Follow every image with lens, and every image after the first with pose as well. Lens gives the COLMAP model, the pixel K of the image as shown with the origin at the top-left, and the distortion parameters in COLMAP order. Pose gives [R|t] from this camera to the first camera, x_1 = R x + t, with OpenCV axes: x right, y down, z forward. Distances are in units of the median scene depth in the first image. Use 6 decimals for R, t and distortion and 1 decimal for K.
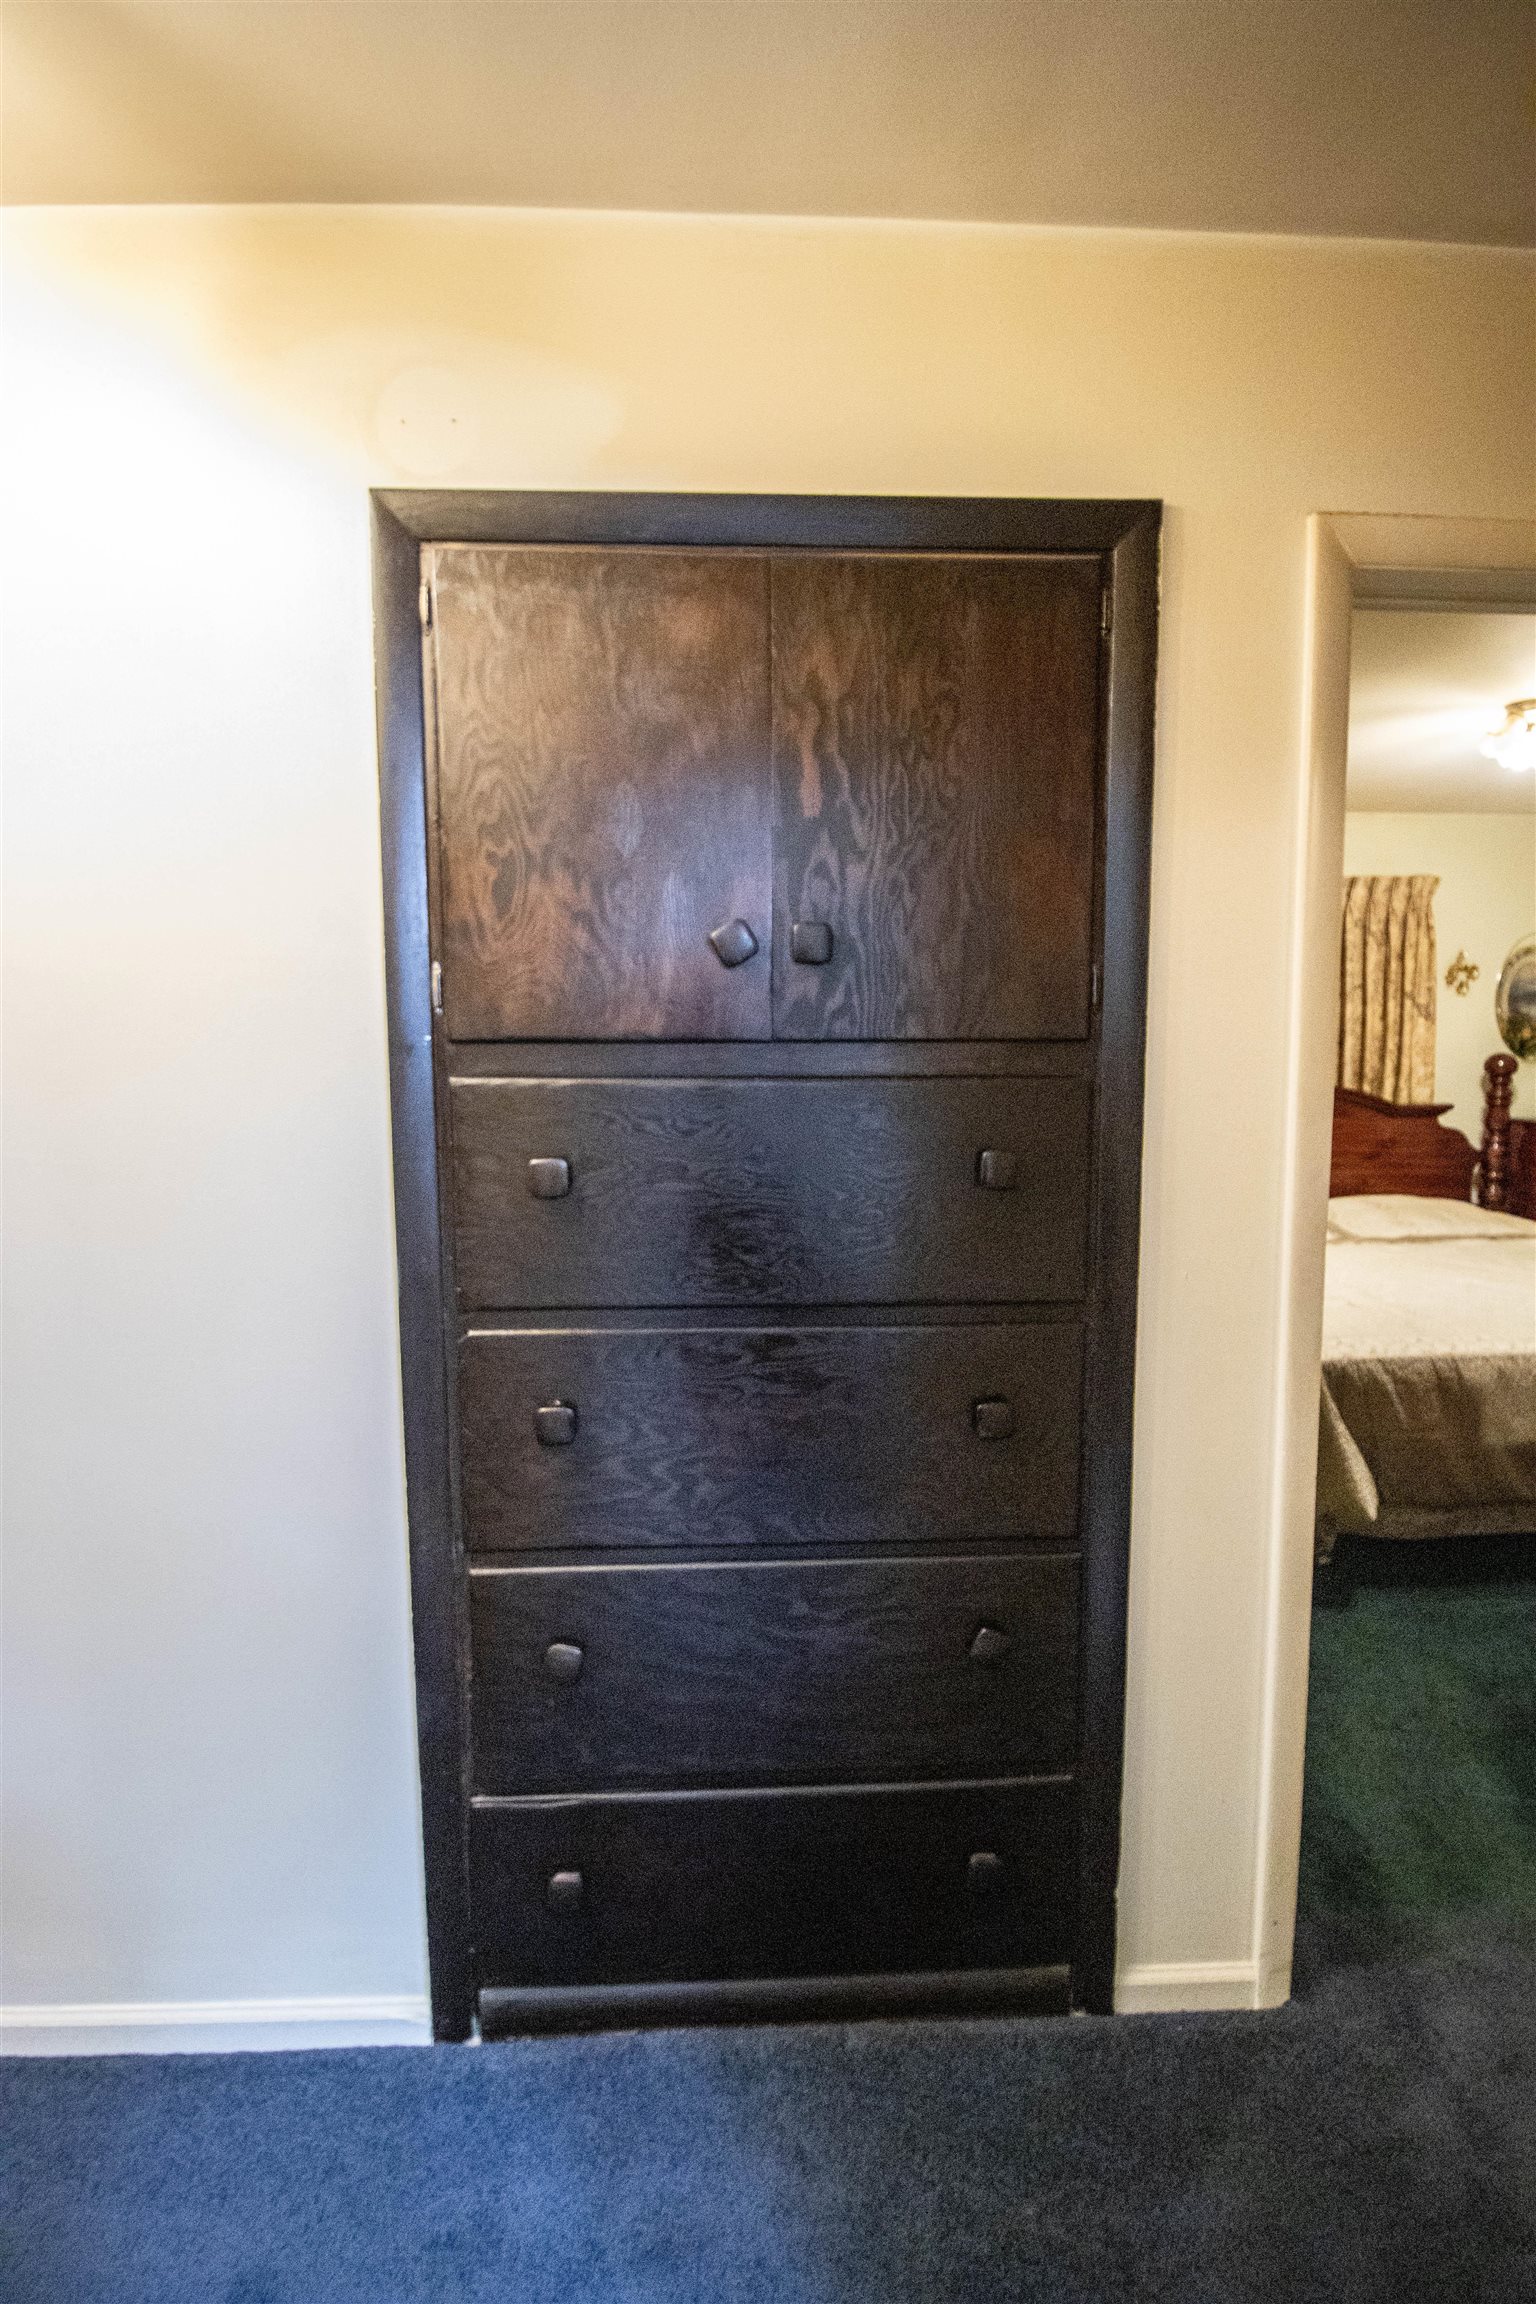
lens RADIAL K [[1087.2, 0, 770.8], [0, 1087.2, 1142.8], [0, 0, 1]] dist [-0.010436, -0.006133]
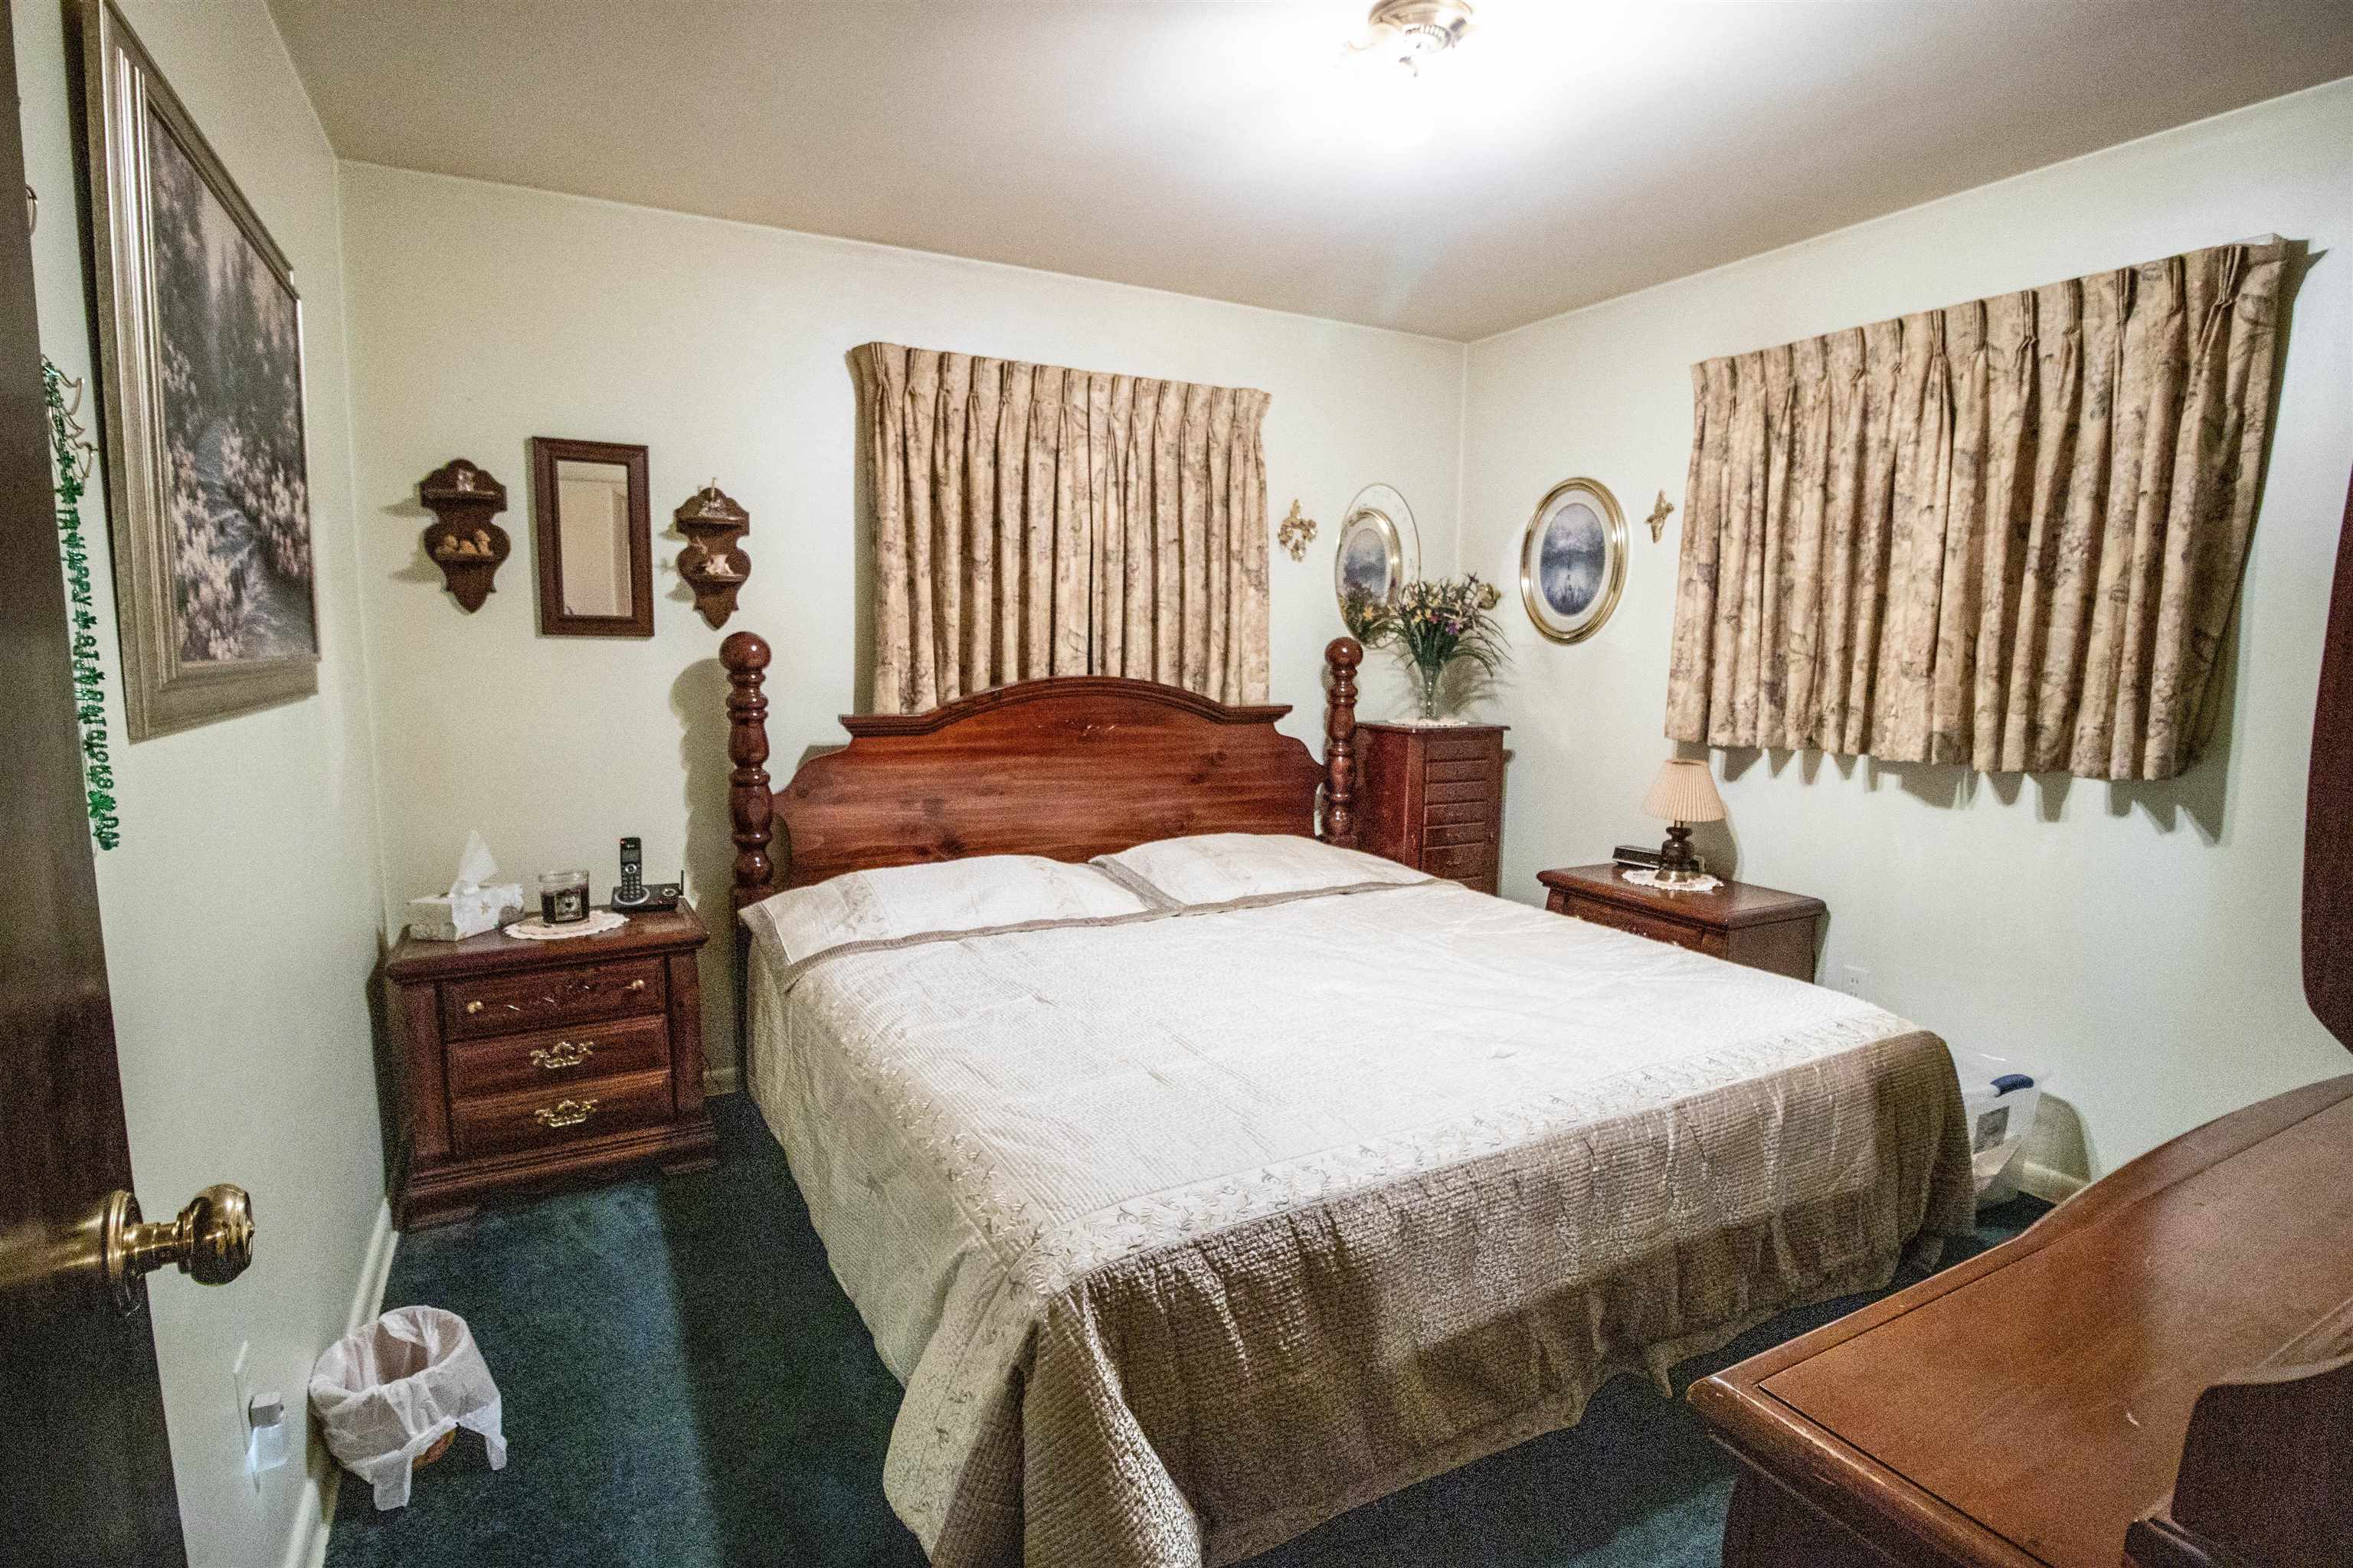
lens RADIAL K [[1110.4, 0, 1160.3], [0, 1110.4, 793.0], [0, 0, 1]] dist [-0.010436, -0.006133]
pose [[0.896198, -0.046237, 0.441238, 0.207140], [0.028316, 0.998488, 0.047118, -0.013605], [-0.442750, -0.029732, 0.896152, 0.349173]]
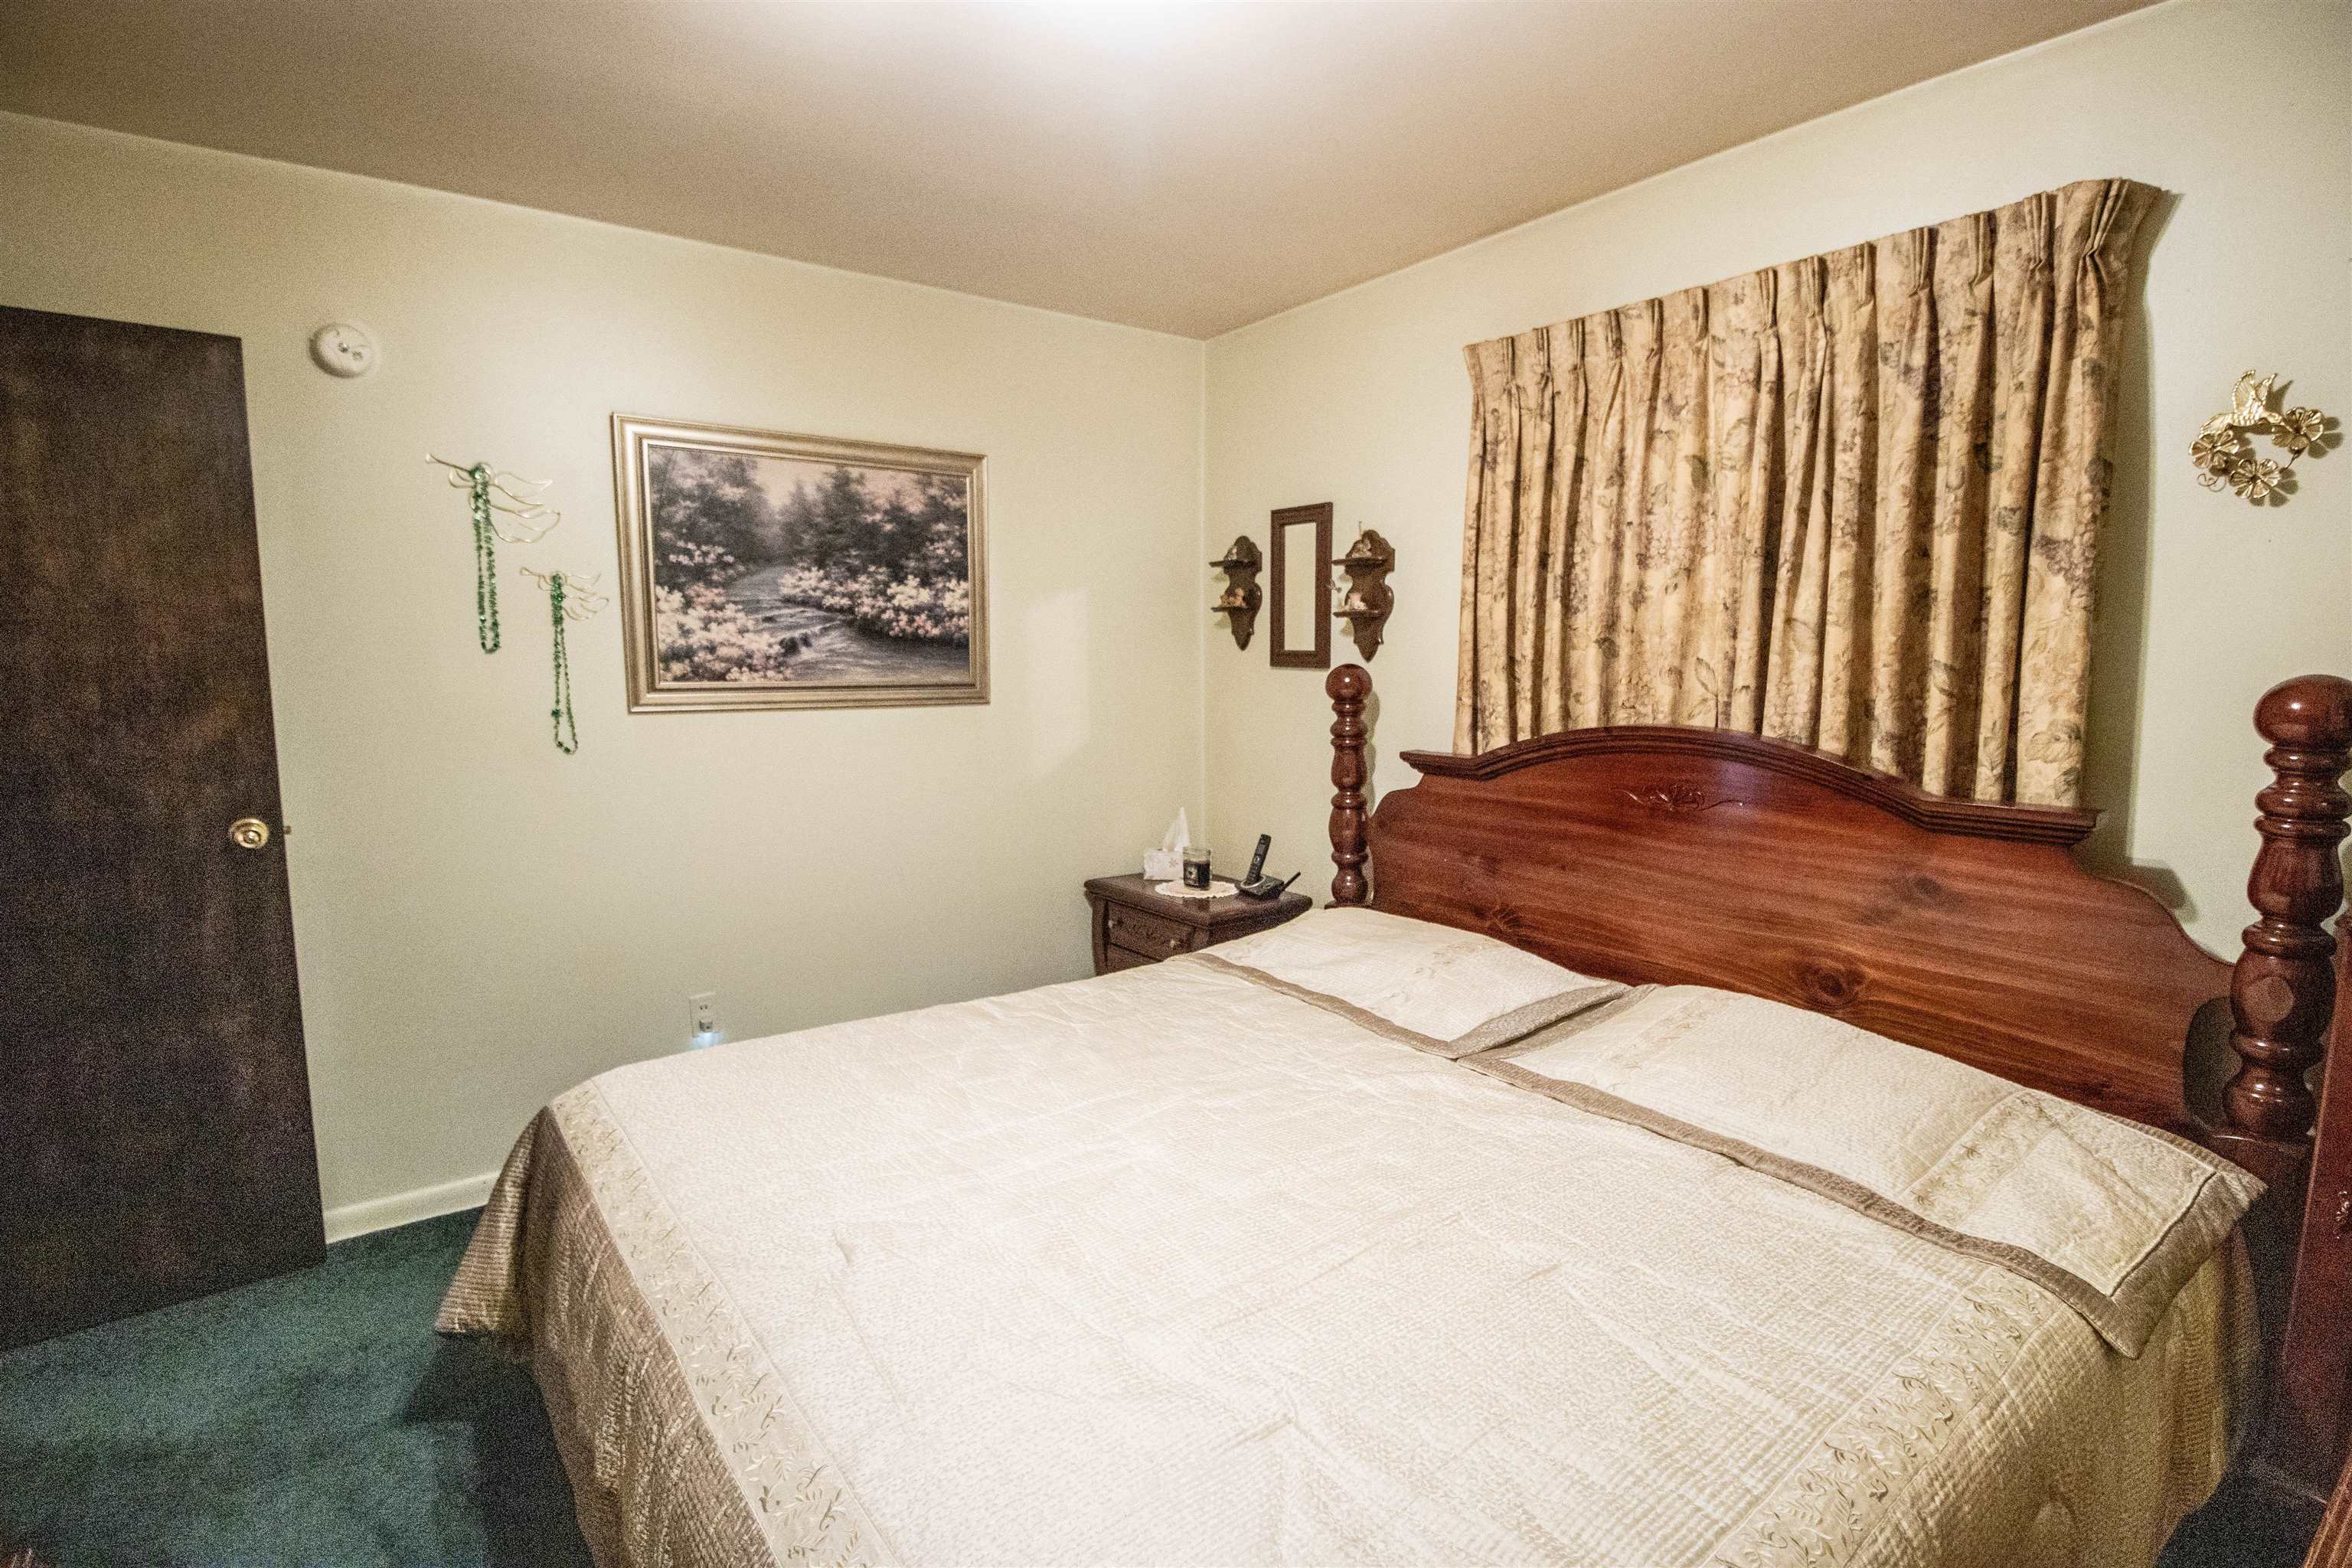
lens RADIAL K [[1109.9, 0, 1180.8], [0, 1109.9, 795.5], [0, 0, 1]] dist [-0.010436, -0.006133]
pose [[0.580158, 0.110319, -0.806999, 0.747476], [-0.074314, 0.993822, 0.082433, -0.049707], [0.811107, 0.012147, 0.584772, 0.539140]]
